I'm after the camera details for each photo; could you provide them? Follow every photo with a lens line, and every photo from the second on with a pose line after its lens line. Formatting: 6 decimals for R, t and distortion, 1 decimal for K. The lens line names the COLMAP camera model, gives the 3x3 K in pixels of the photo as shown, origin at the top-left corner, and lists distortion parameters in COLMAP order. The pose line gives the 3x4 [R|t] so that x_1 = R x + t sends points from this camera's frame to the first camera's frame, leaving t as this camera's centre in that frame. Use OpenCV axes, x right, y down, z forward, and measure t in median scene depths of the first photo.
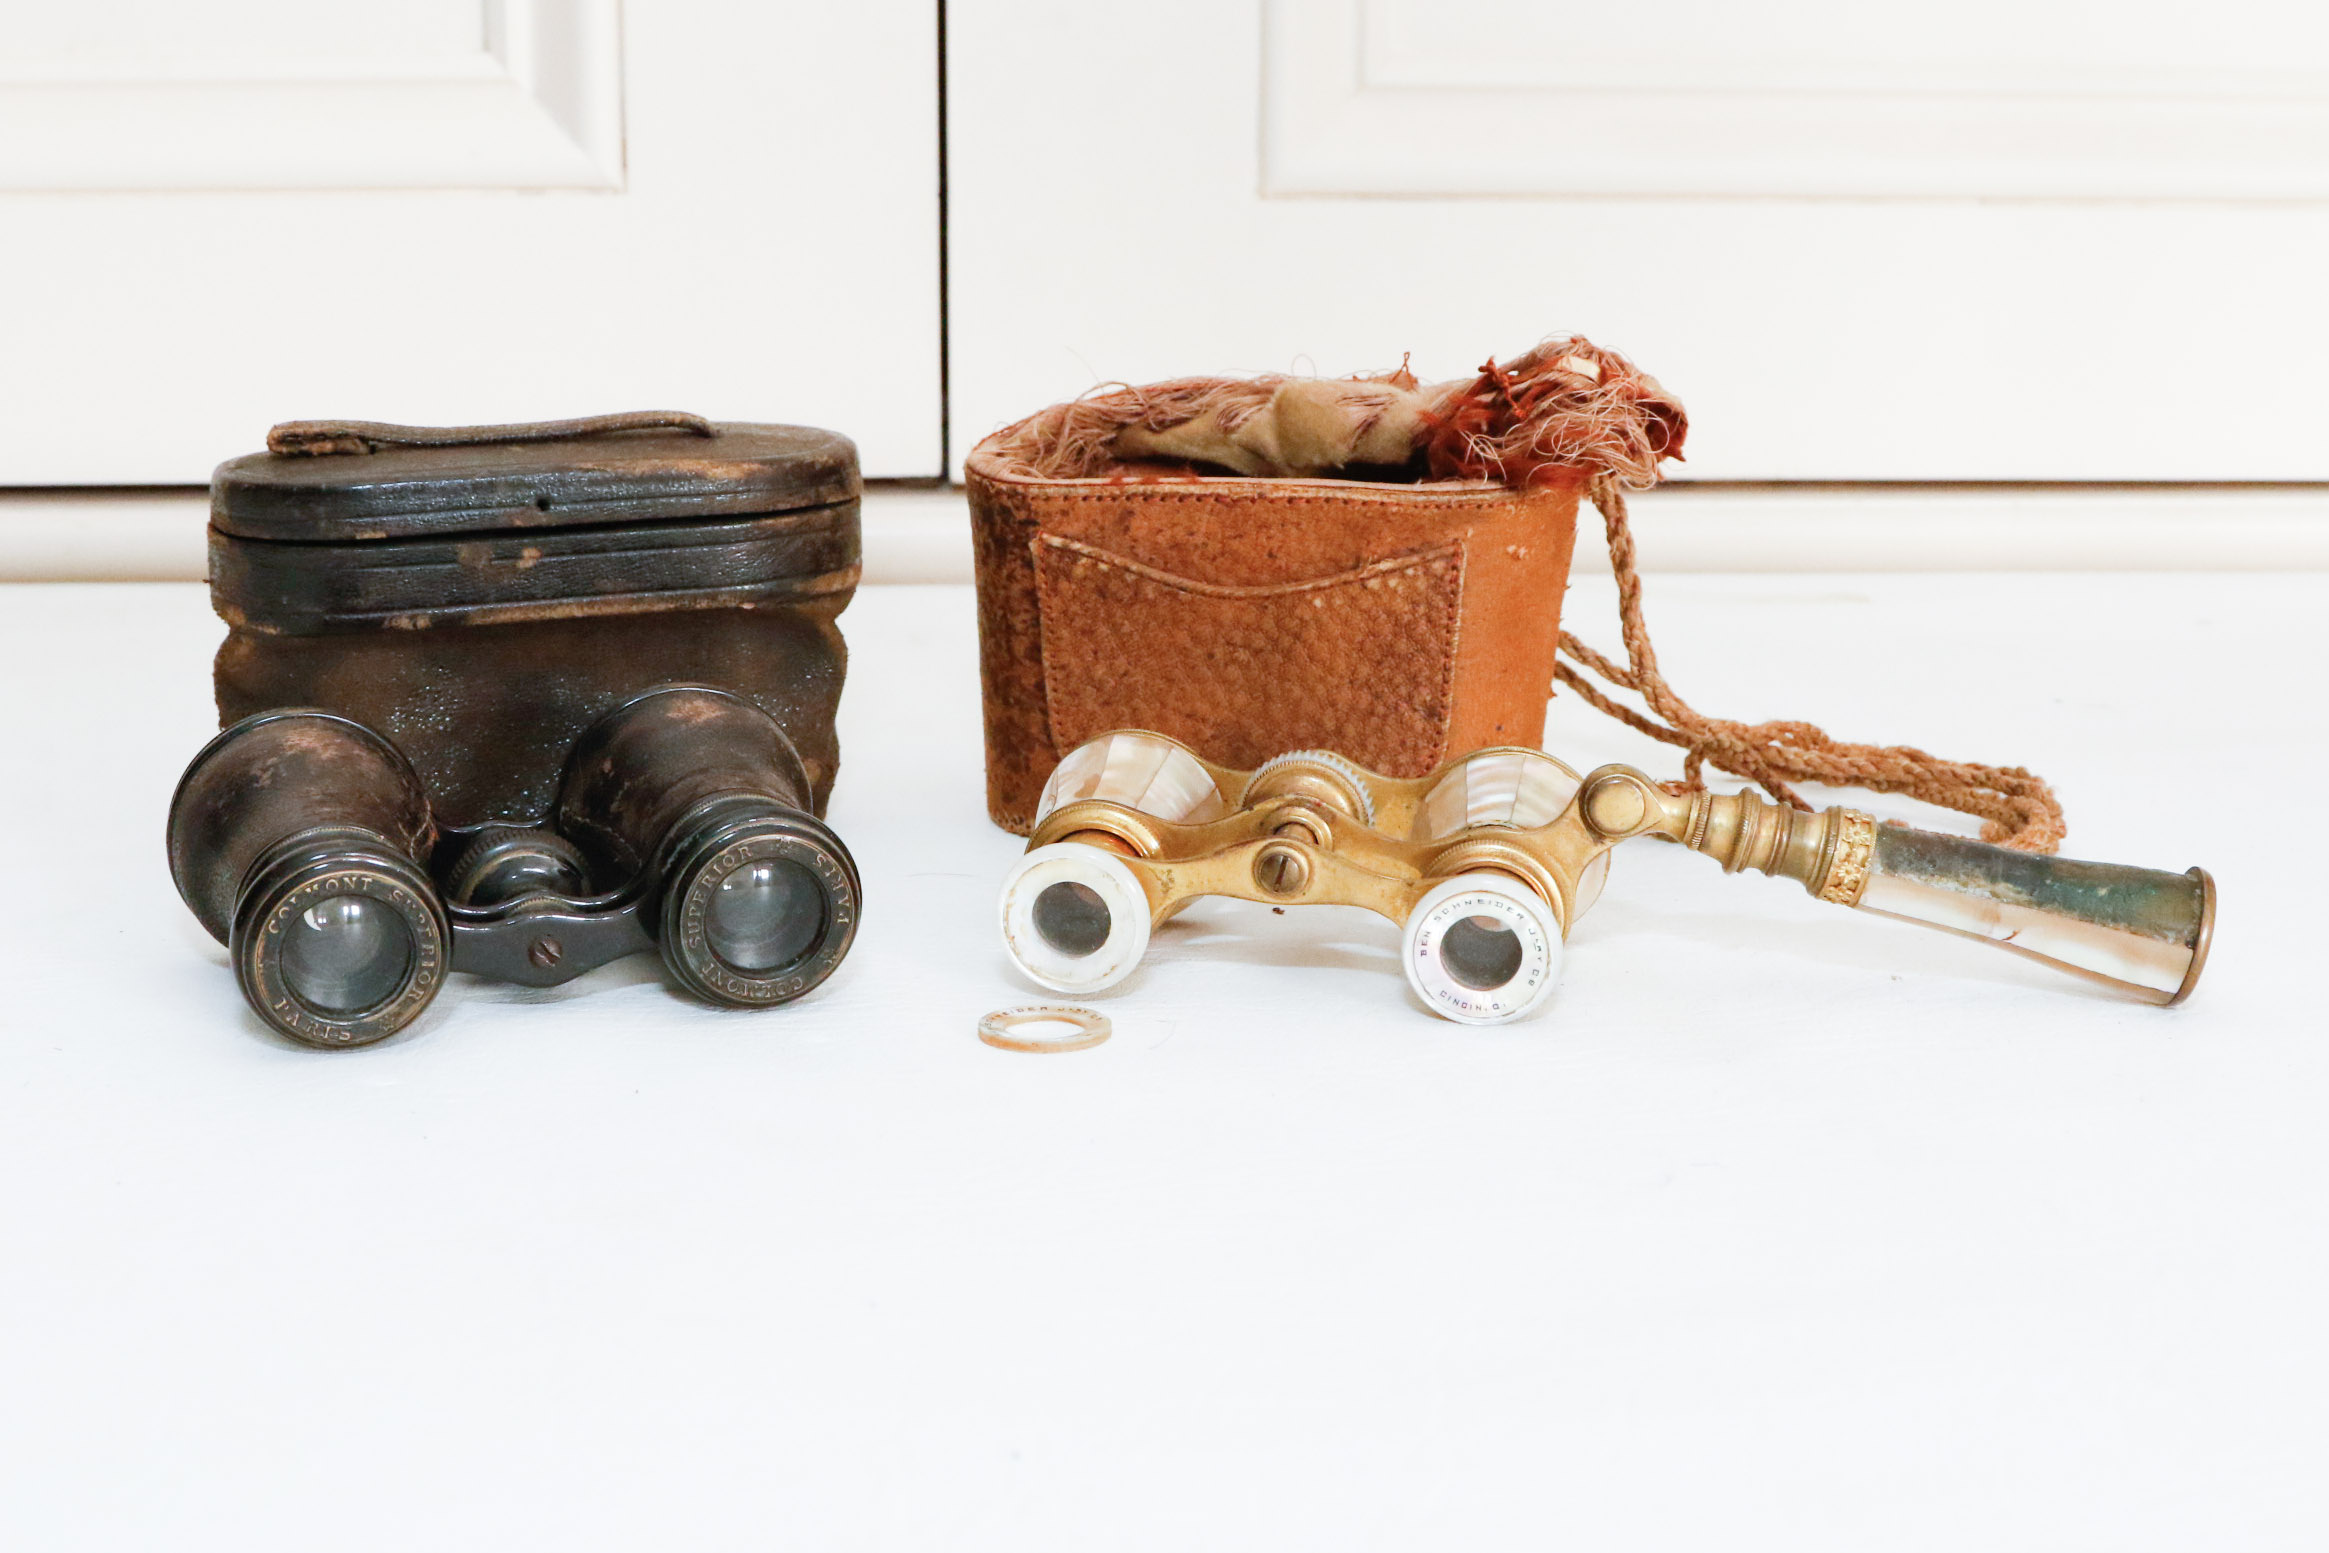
lens RADIAL K [[3384.3, 0, 1162.6], [0, 3384.3, 765.1], [0, 0, 1]] dist [-0.097553, 0.000000]
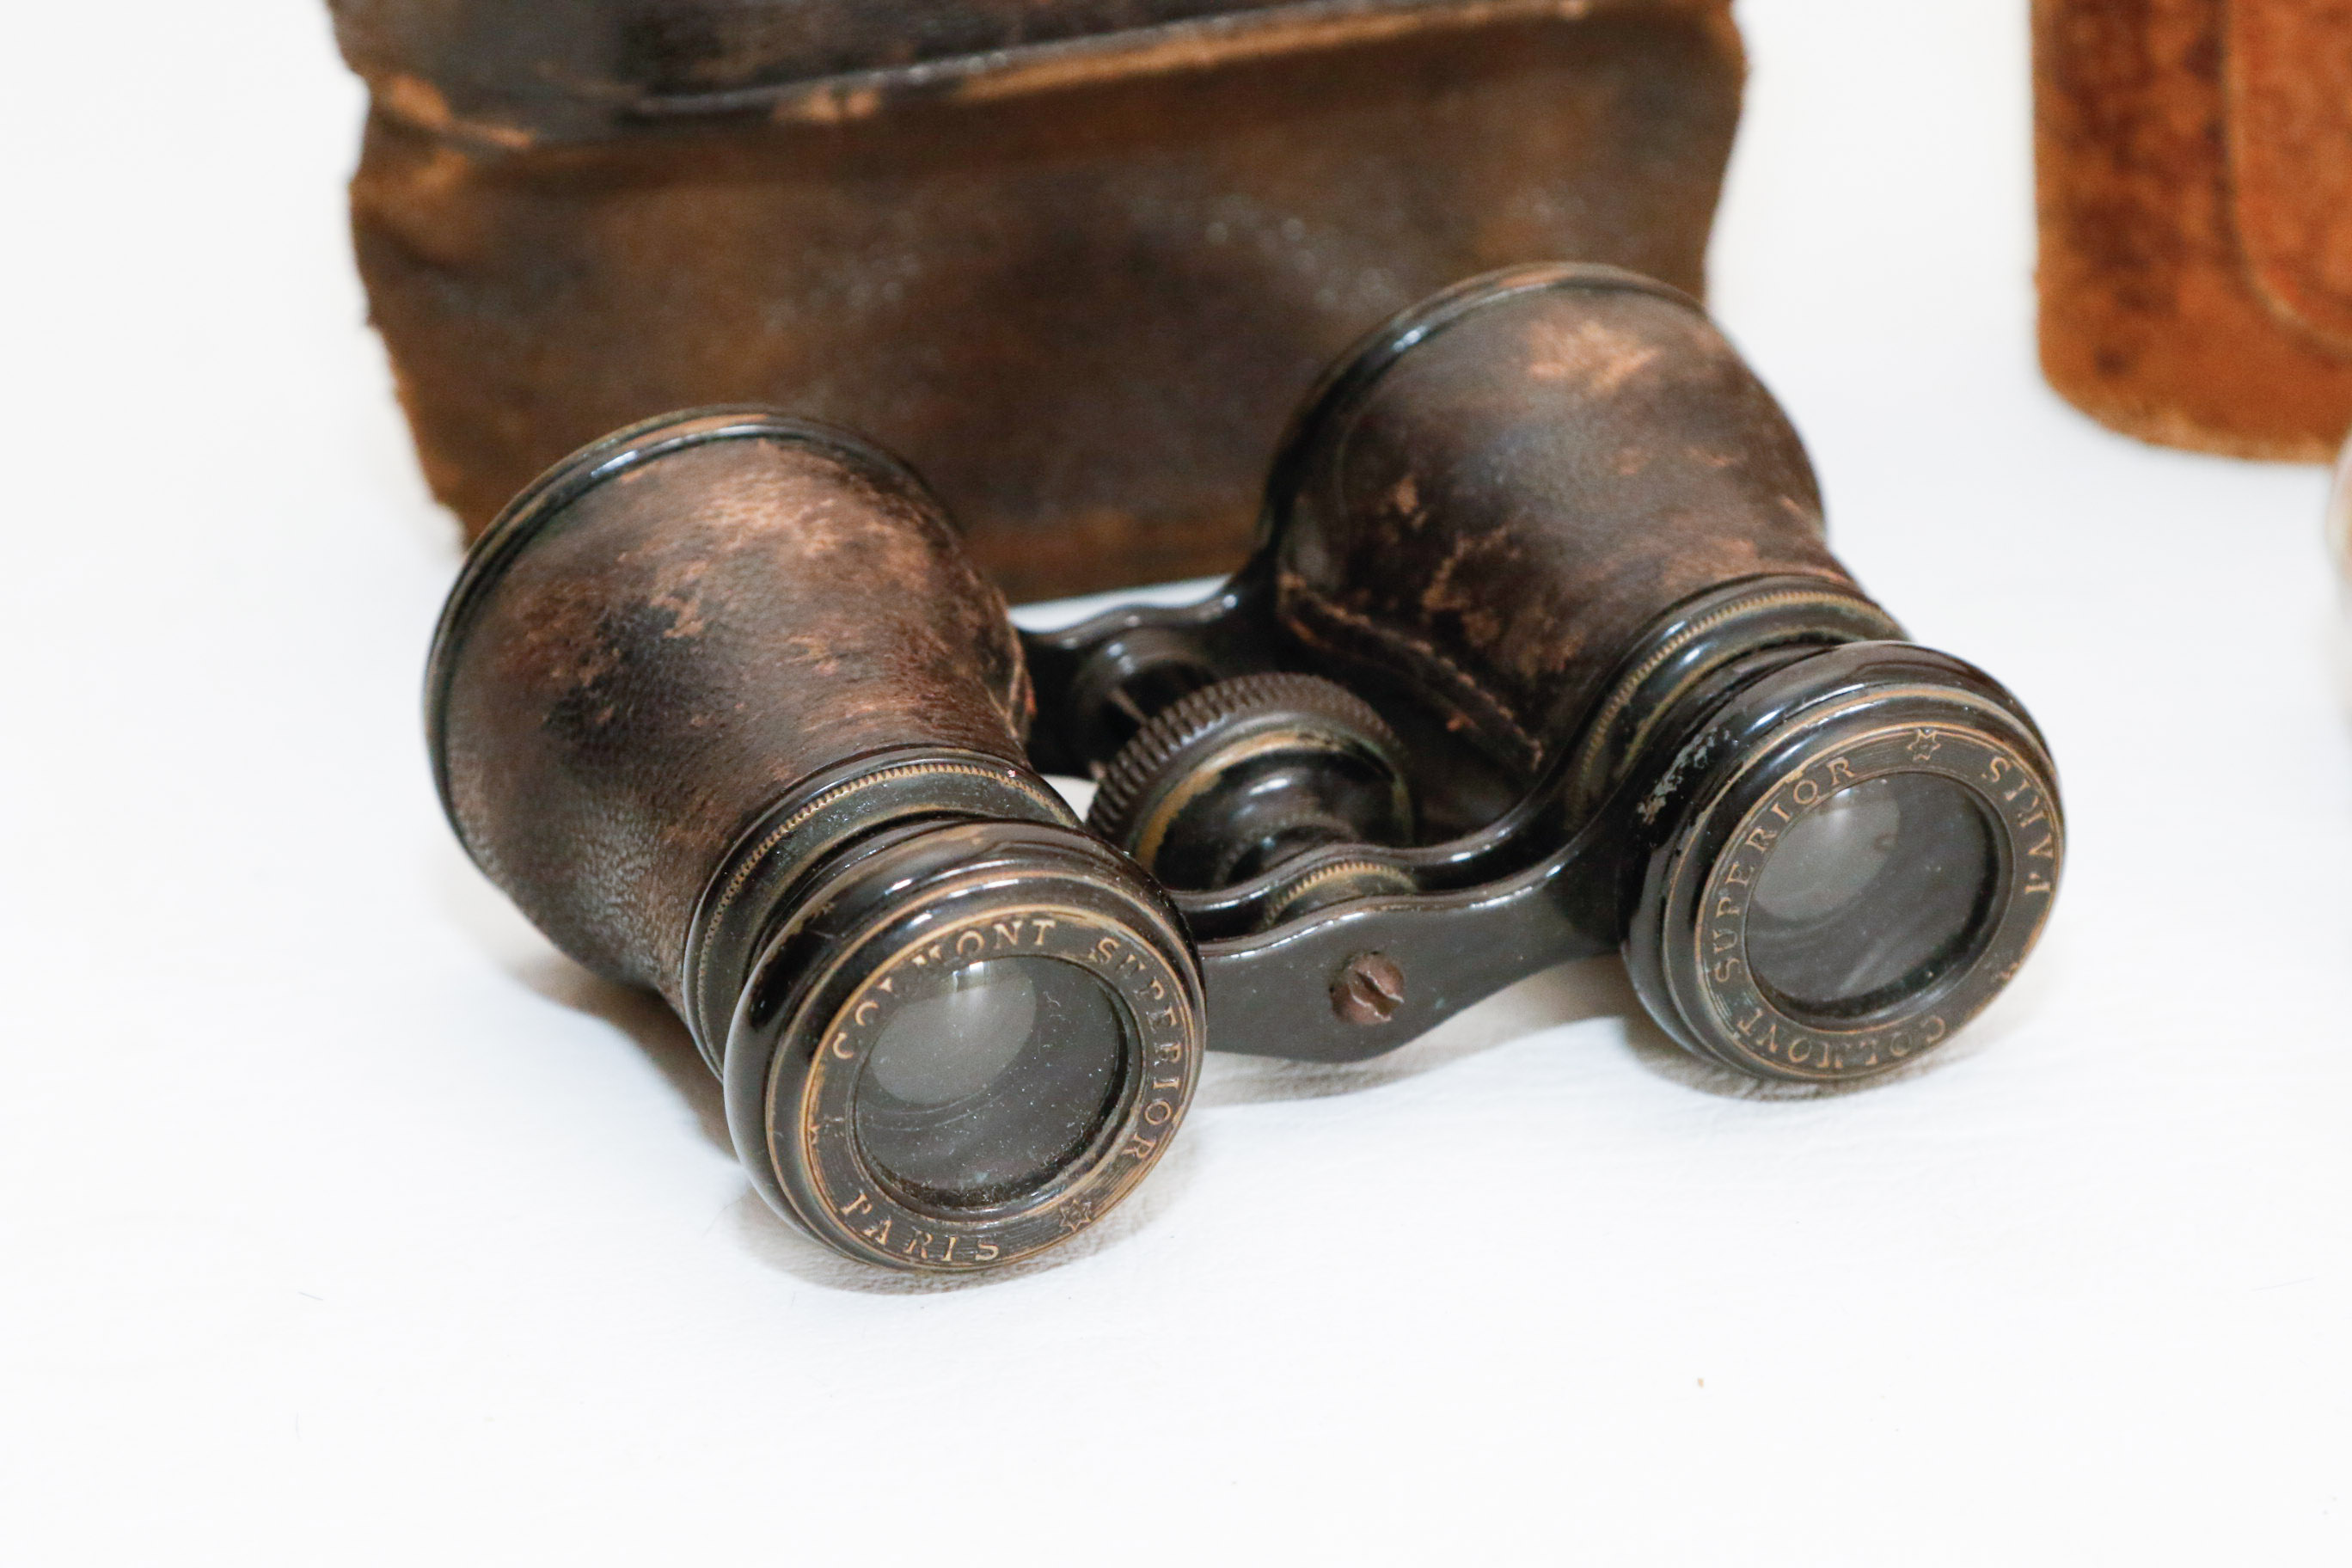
lens RADIAL K [[7071.7, 0, 1180.5], [0, 7071.7, 787.8], [0, 0, 1]] dist [0.191998, 0.000000]
pose [[0.999170, -0.040718, 0.000657, -0.182577], [0.039642, 0.976212, 0.213163, -0.149294], [-0.009321, -0.212960, 0.977016, 0.087181]]
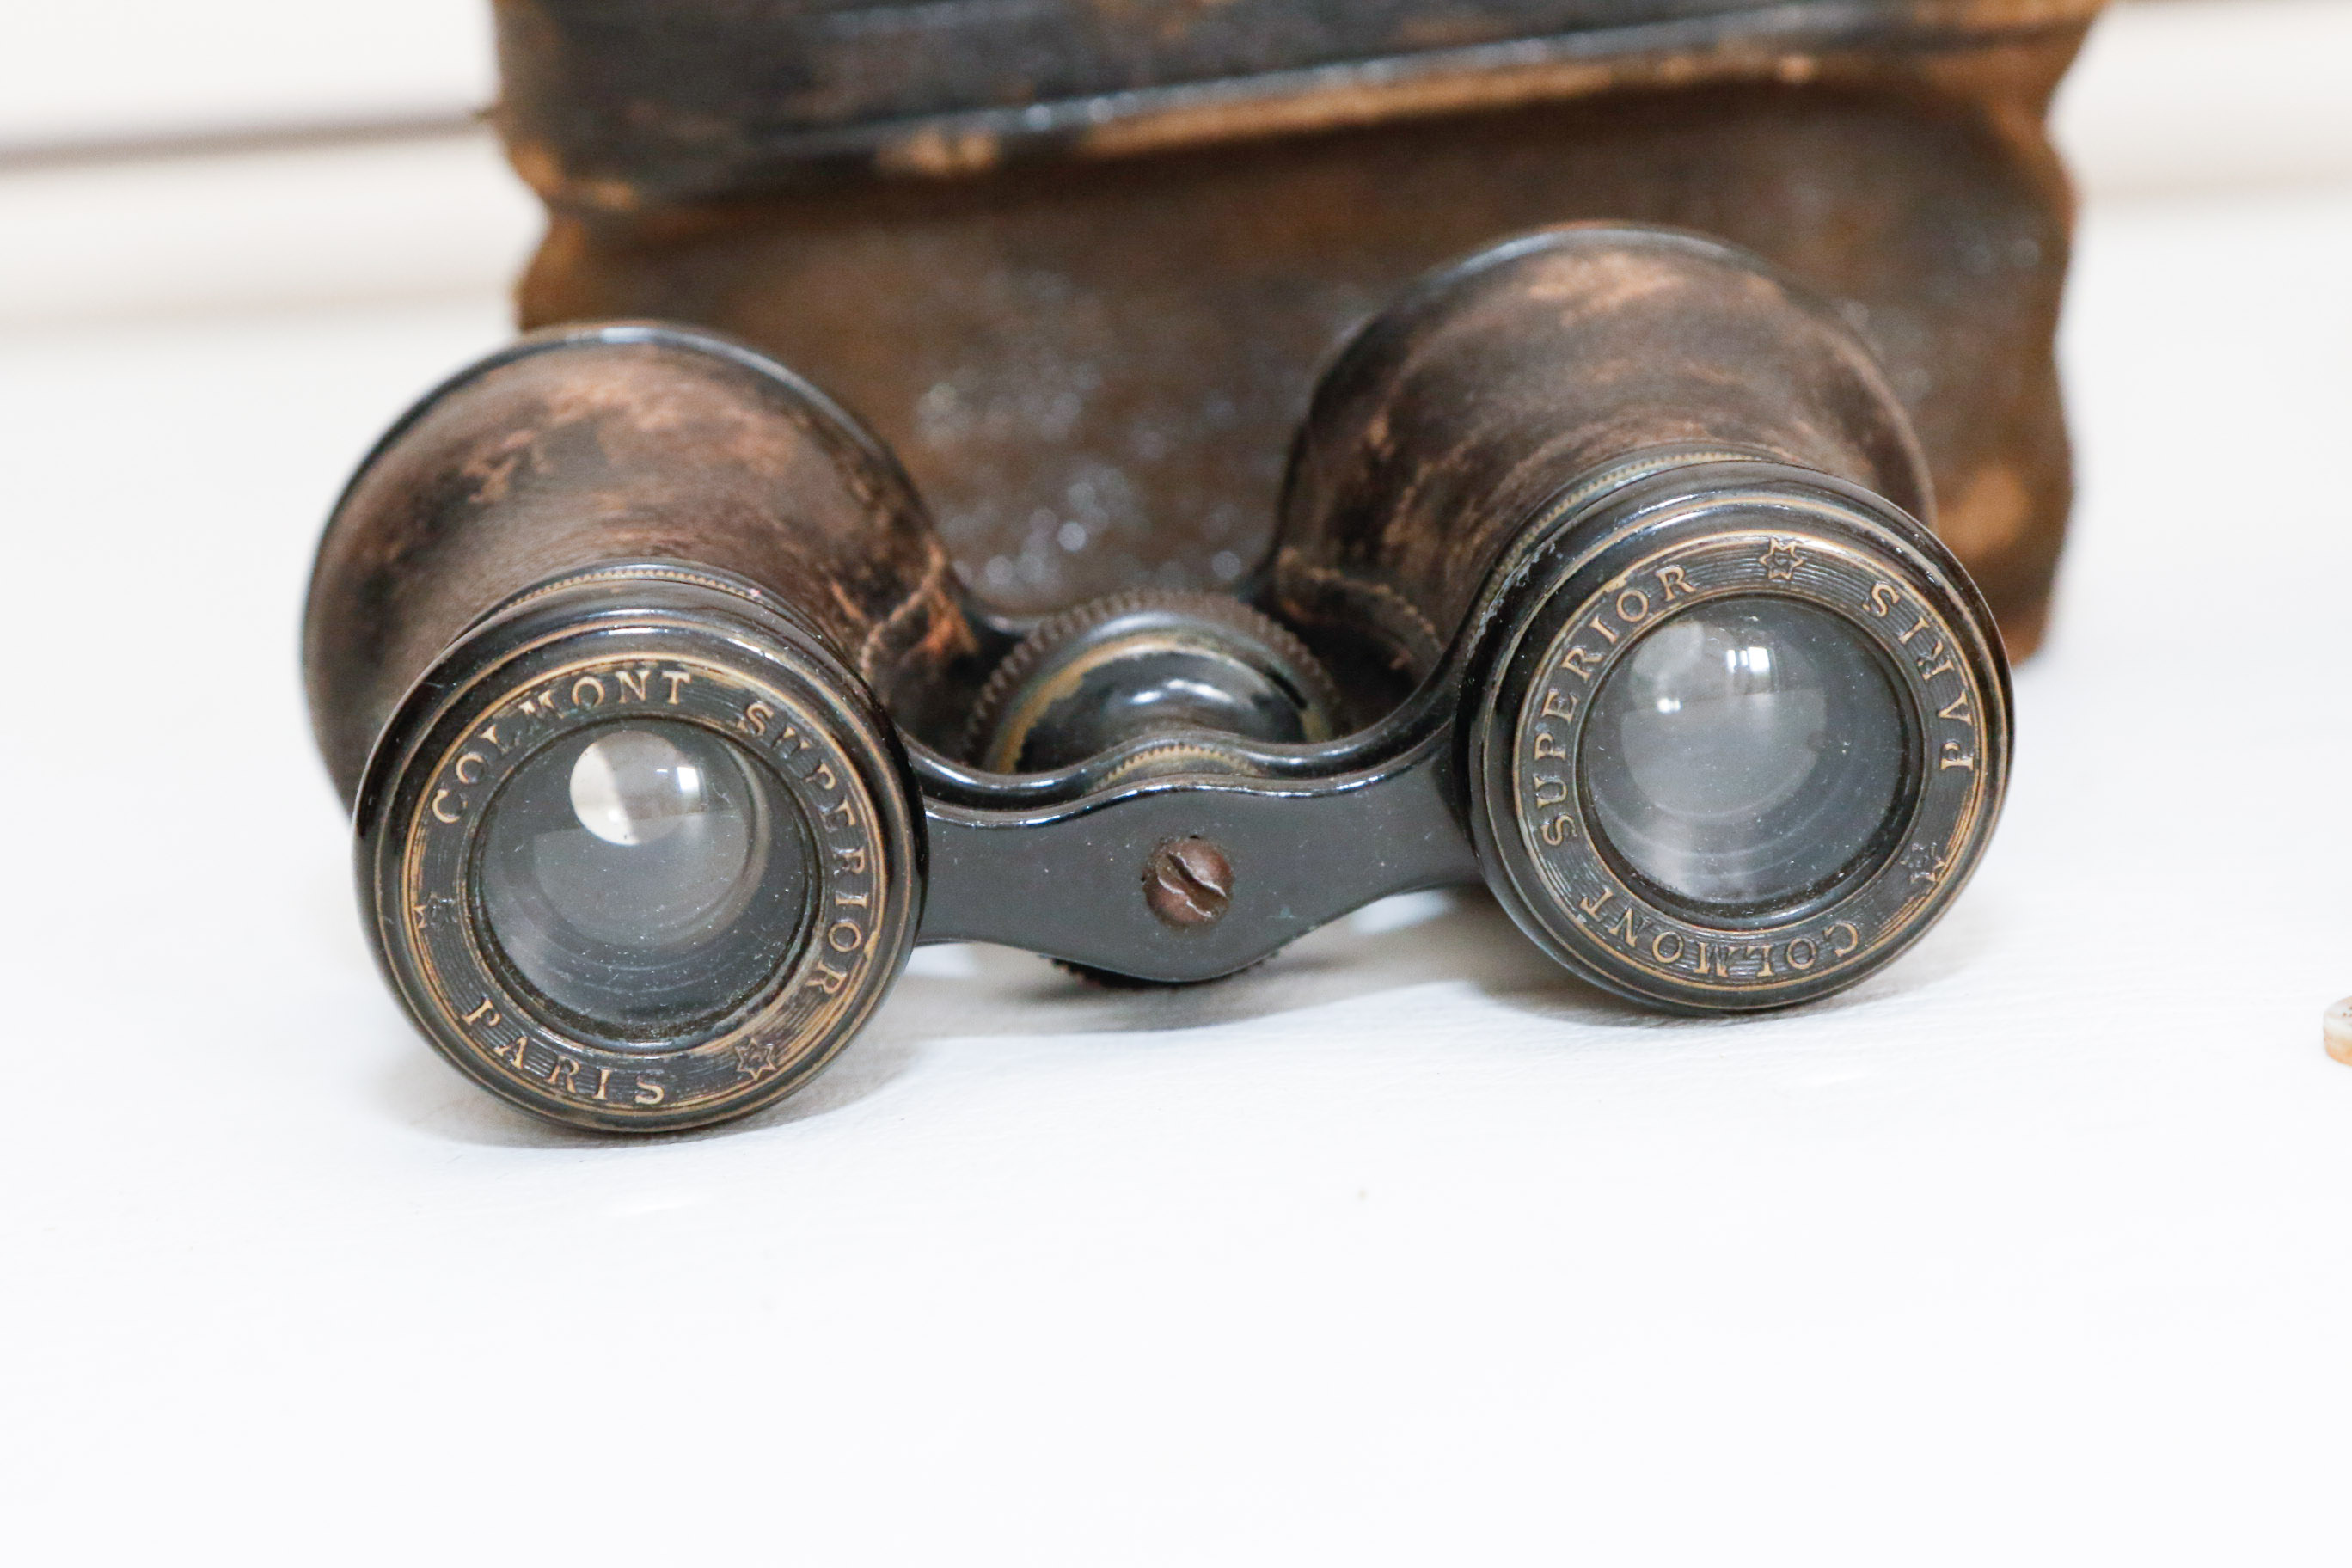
lens RADIAL K [[7211.8, 0, 1183.5], [0, 7211.8, 784.6], [0, 0, 1]] dist [0.176343, 0.000000]
pose [[0.956319, -0.047495, -0.288442, 0.047090], [0.036988, 0.998442, -0.041771, 0.069342], [0.289977, 0.029278, 0.956586, 0.190408]]
